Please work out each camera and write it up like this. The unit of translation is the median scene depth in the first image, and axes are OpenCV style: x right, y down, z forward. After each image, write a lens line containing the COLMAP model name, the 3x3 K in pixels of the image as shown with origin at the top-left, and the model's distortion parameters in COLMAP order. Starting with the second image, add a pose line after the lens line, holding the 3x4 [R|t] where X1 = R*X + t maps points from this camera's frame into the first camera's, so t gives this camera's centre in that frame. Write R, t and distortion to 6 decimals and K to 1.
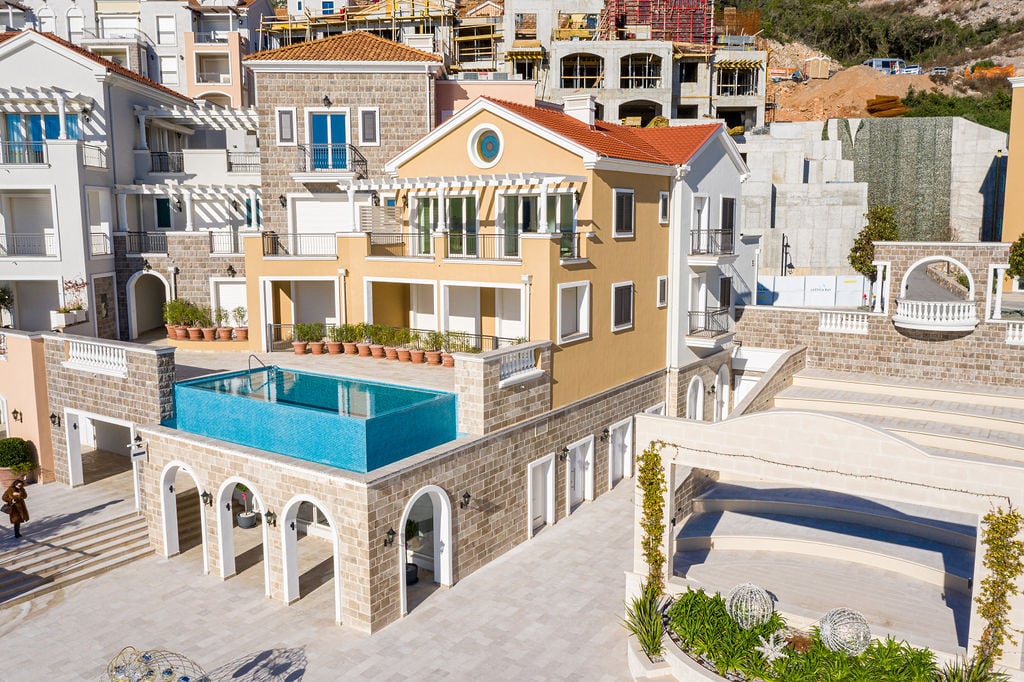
lens RADIAL K [[835.8, 0, 514.4], [0, 835.8, 340.1], [0, 0, 1]] dist [0.002914, -0.006299]
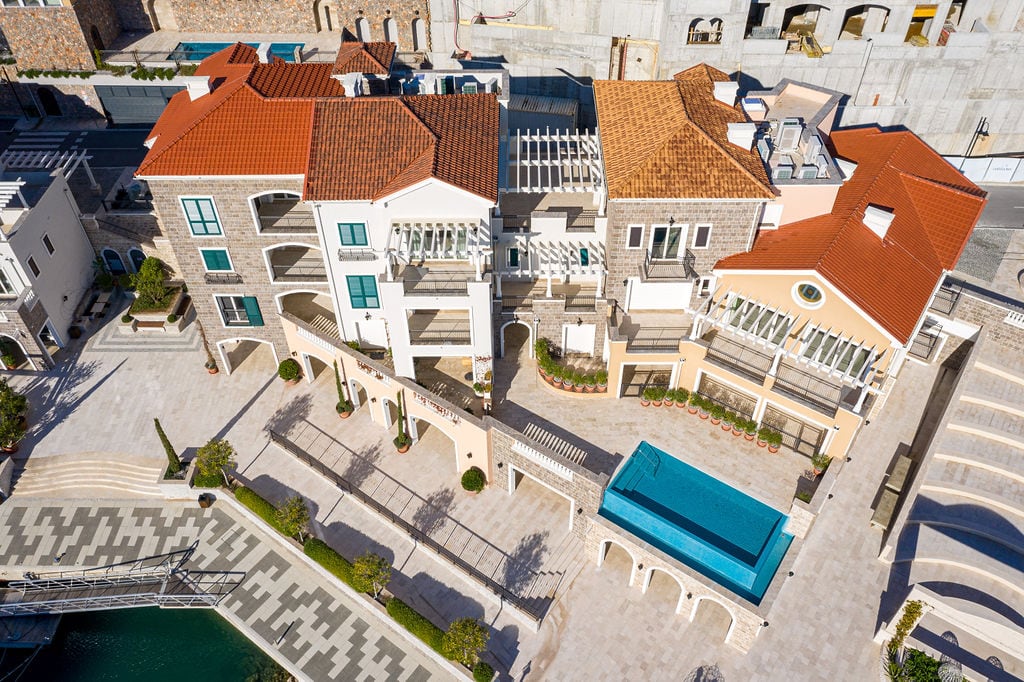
lens RADIAL K [[835.8, 0, 511.2], [0, 835.8, 339.1], [0, 0, 1]] dist [0.002914, -0.006299]
pose [[0.999851, 0.012185, -0.012230, -0.439490], [-0.002138, 0.790365, 0.612633, -0.893083], [0.017131, -0.612515, 0.790273, -0.072093]]
